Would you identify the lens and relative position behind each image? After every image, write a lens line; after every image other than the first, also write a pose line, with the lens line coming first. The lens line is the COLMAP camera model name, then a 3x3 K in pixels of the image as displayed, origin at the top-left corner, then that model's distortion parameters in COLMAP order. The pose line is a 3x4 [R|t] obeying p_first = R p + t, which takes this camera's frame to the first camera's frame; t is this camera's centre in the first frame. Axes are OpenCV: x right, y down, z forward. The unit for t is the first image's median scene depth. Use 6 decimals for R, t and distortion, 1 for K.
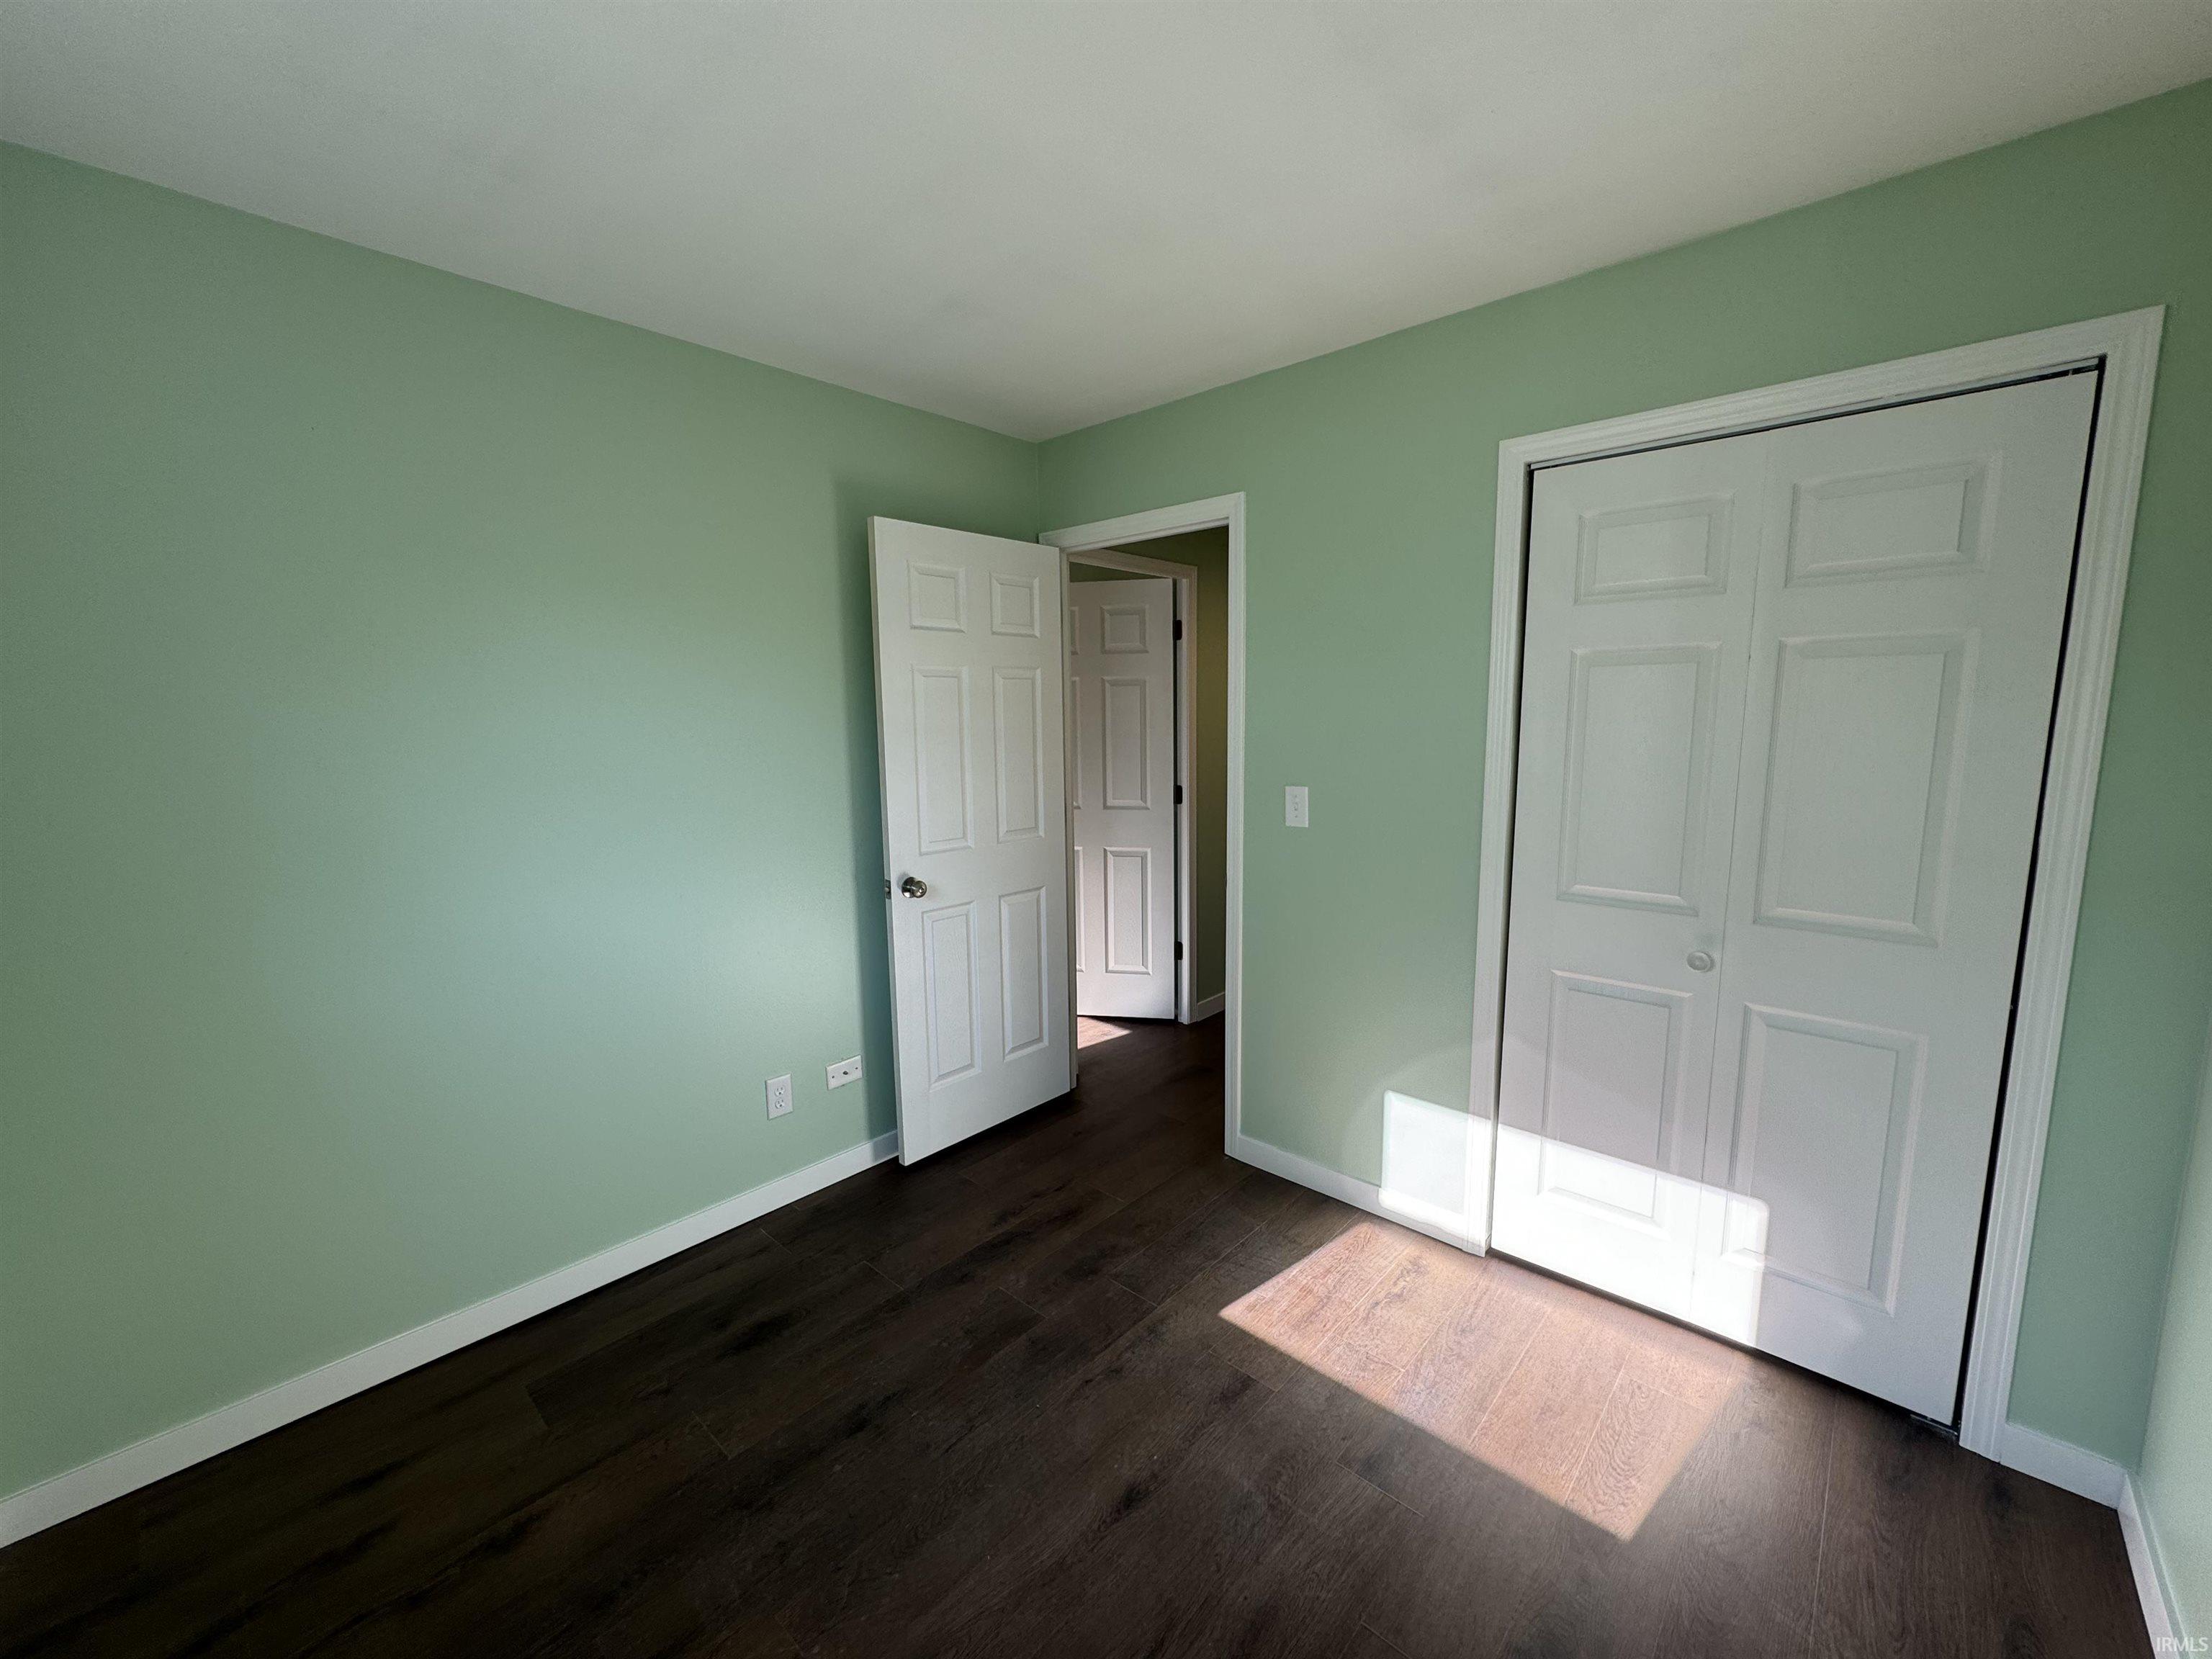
lens RADIAL K [[872.3, 0, 1103.3], [0, 872.3, 830.4], [0, 0, 1]] dist [-0.002052, 0.000064]
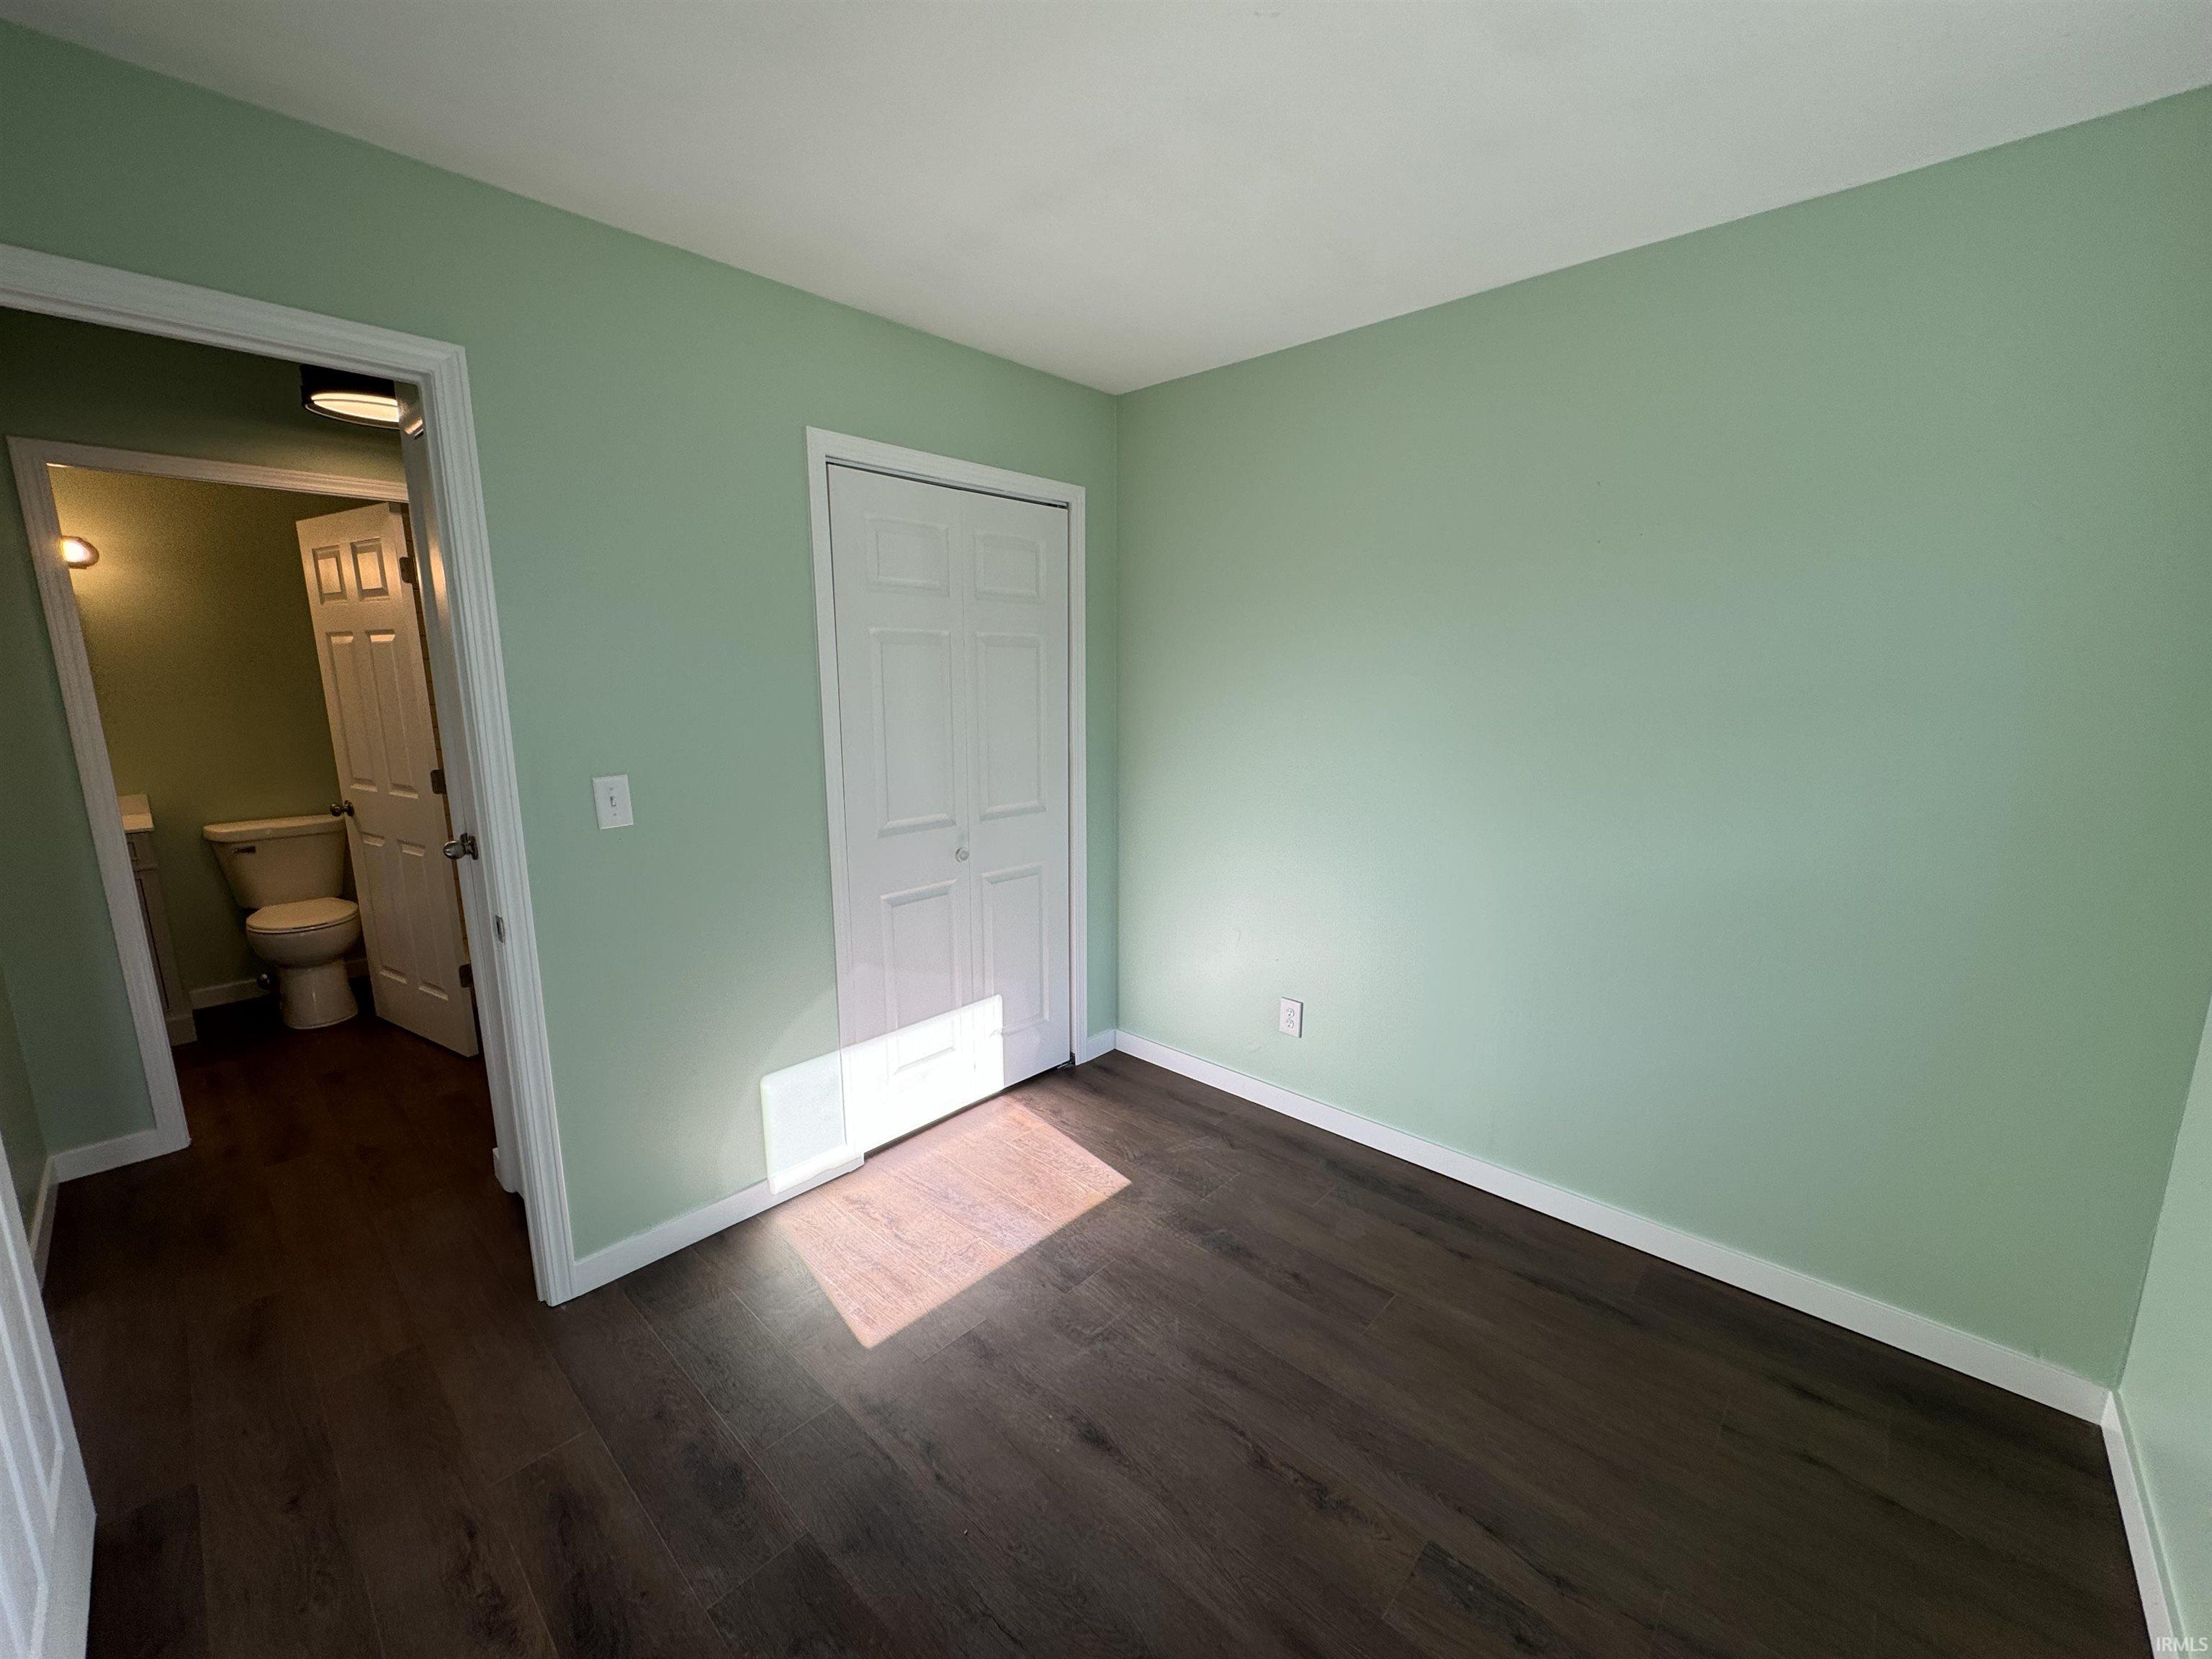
lens RADIAL K [[872.3, 0, 1103.4], [0, 872.3, 831.8], [0, 0, 1]] dist [-0.002052, 0.000064]
pose [[0.007749, -0.167442, 0.985852, -0.729868], [0.138815, 0.976516, 0.164765, -0.091276], [-0.990288, 0.135574, 0.030810, 0.721252]]
